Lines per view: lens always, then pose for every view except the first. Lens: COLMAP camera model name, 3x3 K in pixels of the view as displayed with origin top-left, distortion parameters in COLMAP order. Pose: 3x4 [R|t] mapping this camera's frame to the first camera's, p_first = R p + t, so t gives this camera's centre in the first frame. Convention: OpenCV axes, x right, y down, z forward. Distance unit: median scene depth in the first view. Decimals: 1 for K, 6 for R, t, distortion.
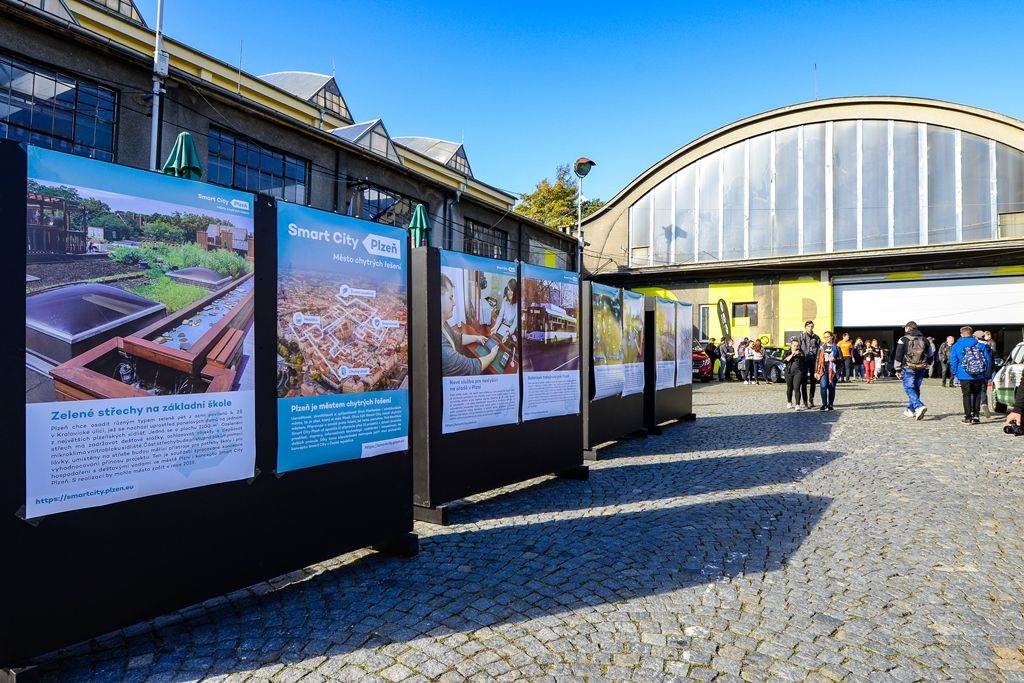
lens RADIAL K [[615.9, 0, 512.0], [0, 615.9, 341.5], [0, 0, 1]] dist [0.031898, -0.074396]
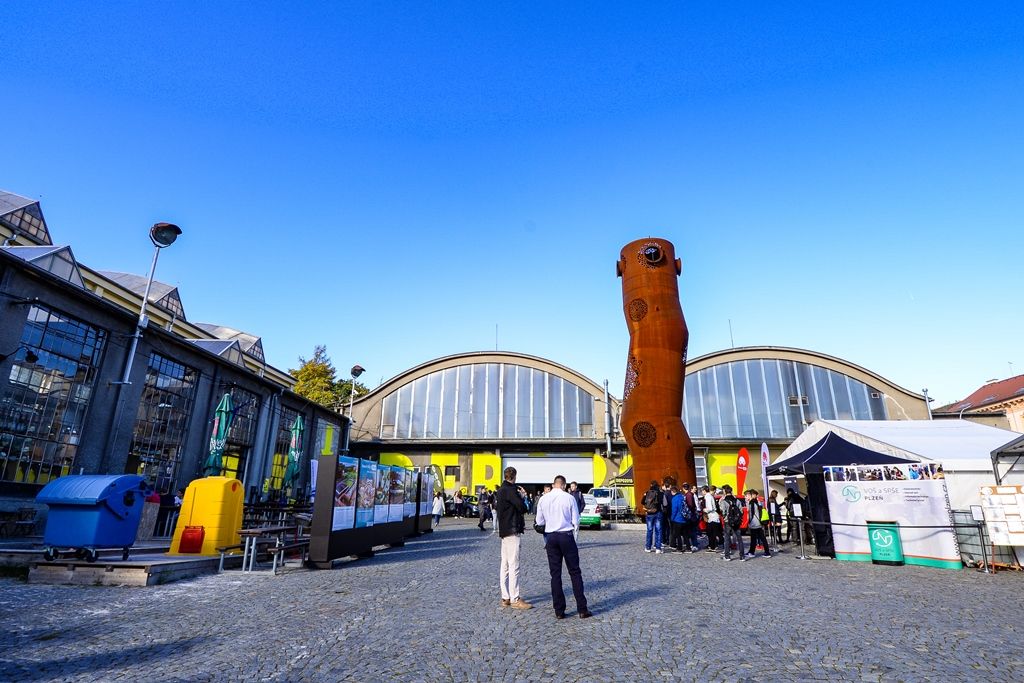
lens RADIAL K [[500.4, 0, 512.0], [0, 500.4, 341.5], [0, 0, 1]] dist [-0.002067, -0.000743]
pose [[0.885375, 0.139247, 0.443533, -0.107444], [-0.007223, 0.958091, -0.286374, -0.002718], [-0.464821, 0.250344, 0.849275, -0.251869]]
